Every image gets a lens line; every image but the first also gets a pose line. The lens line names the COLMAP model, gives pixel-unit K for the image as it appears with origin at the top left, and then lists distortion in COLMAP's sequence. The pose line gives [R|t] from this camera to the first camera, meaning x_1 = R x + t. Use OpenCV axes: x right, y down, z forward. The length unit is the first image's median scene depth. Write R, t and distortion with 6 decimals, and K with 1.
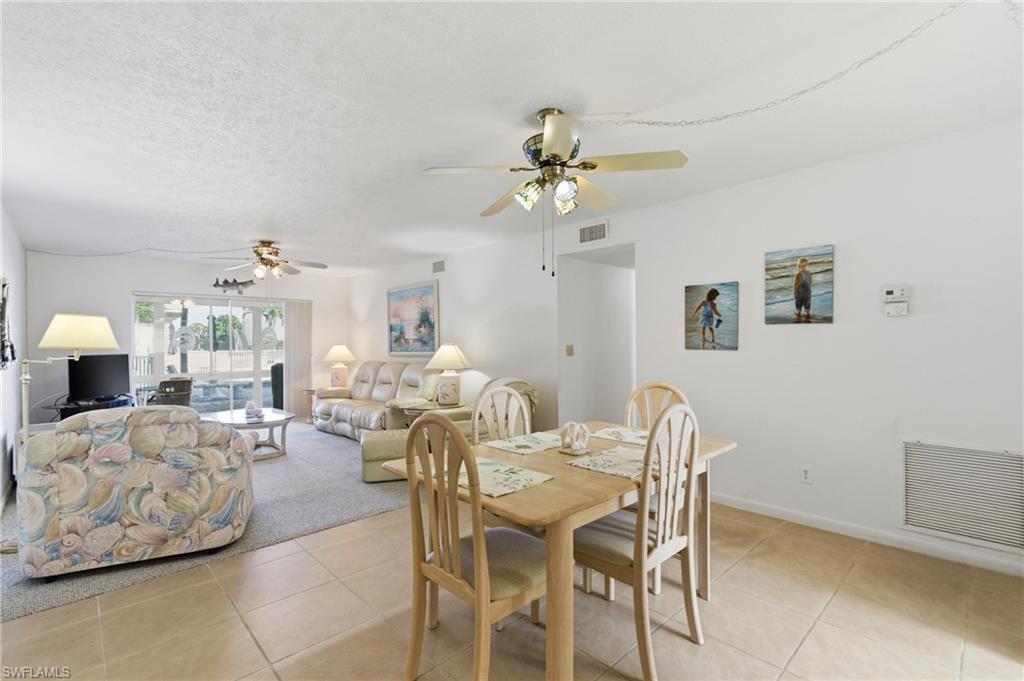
lens RADIAL K [[466.3, 0, 515.5], [0, 466.3, 341.7], [0, 0, 1]] dist [-0.003649, 0.001064]
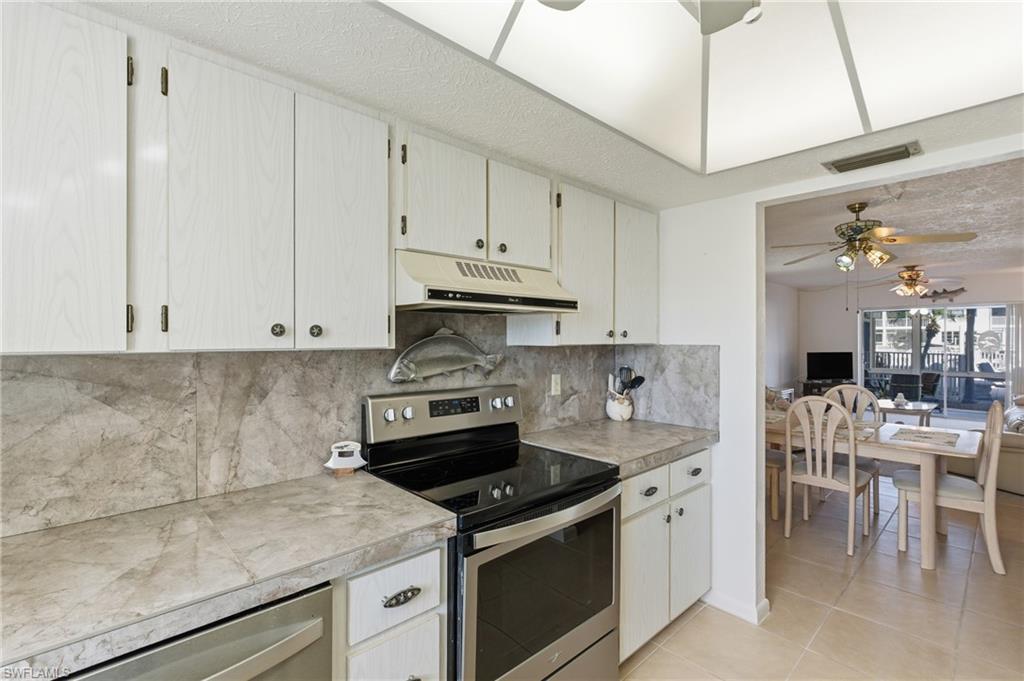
lens RADIAL K [[466.3, 0, 513.1], [0, 466.3, 338.9], [0, 0, 1]] dist [-0.003649, 0.001064]
pose [[-0.022601, 0.009289, -0.999701, 0.592693], [0.003454, 0.999952, 0.009214, -0.029071], [0.999739, -0.003245, -0.022631, -0.029337]]
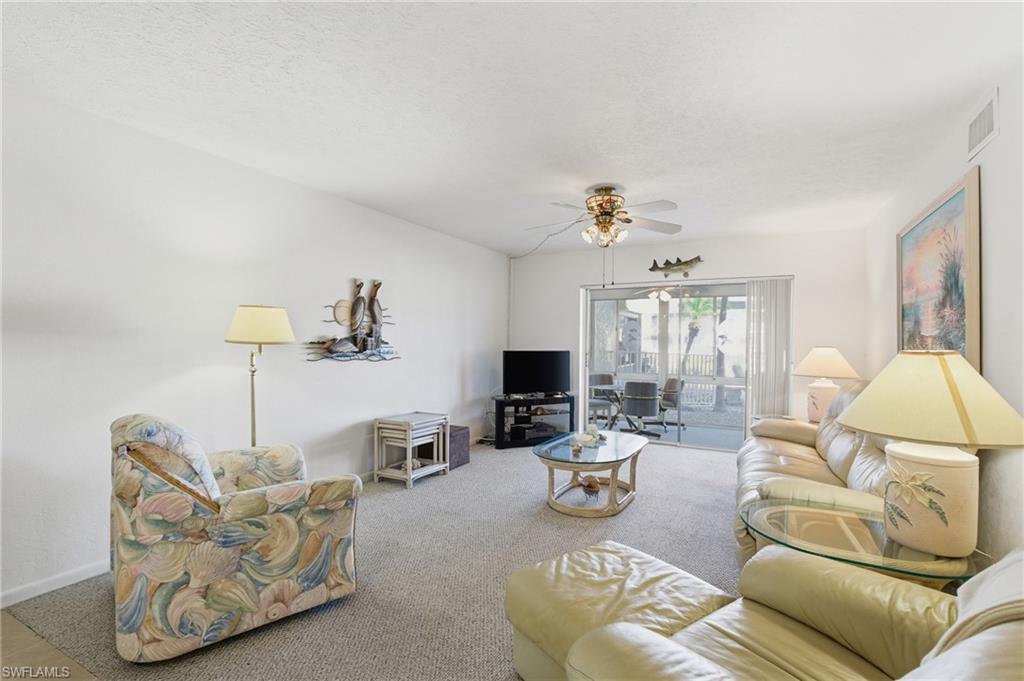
lens RADIAL K [[466.3, 0, 521.5], [0, 466.3, 337.8], [0, 0, 1]] dist [-0.003649, 0.001064]
pose [[0.312858, 0.006527, -0.949777, 0.052497], [-0.013389, 0.999907, 0.002461, -0.001307], [0.949705, 0.011947, 0.312916, 0.546542]]
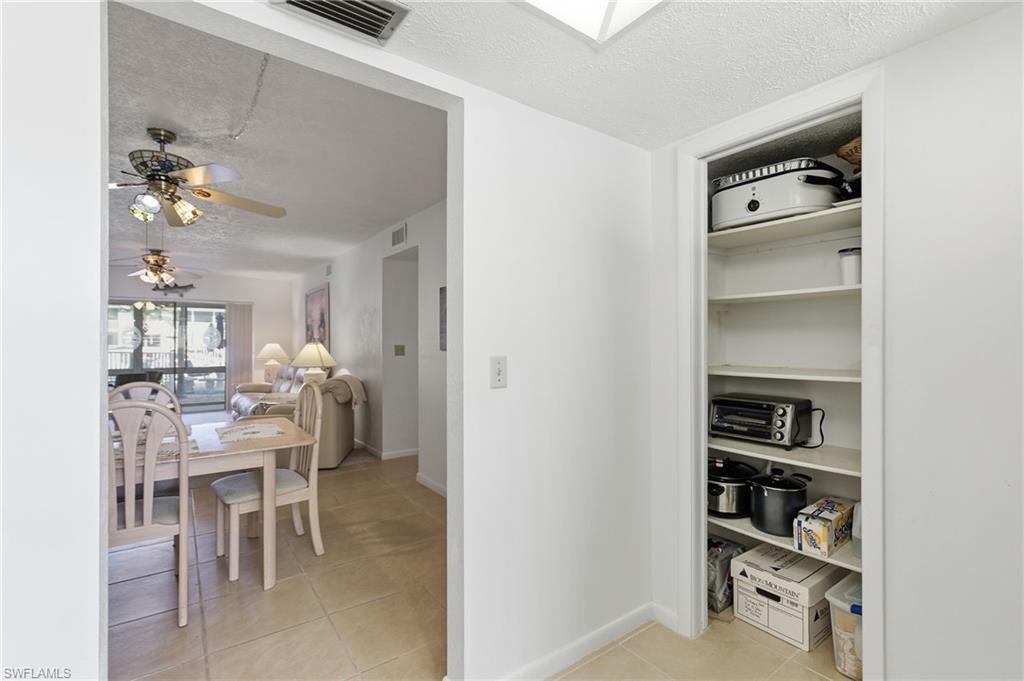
lens RADIAL K [[466.3, 0, 516.5], [0, 466.3, 340.6], [0, 0, 1]] dist [-0.003649, 0.001064]
pose [[0.989770, 0.006554, -0.142525, 0.388670], [-0.006610, 0.999978, 0.000086, -0.003553], [0.142522, 0.000857, 0.989791, 0.013892]]
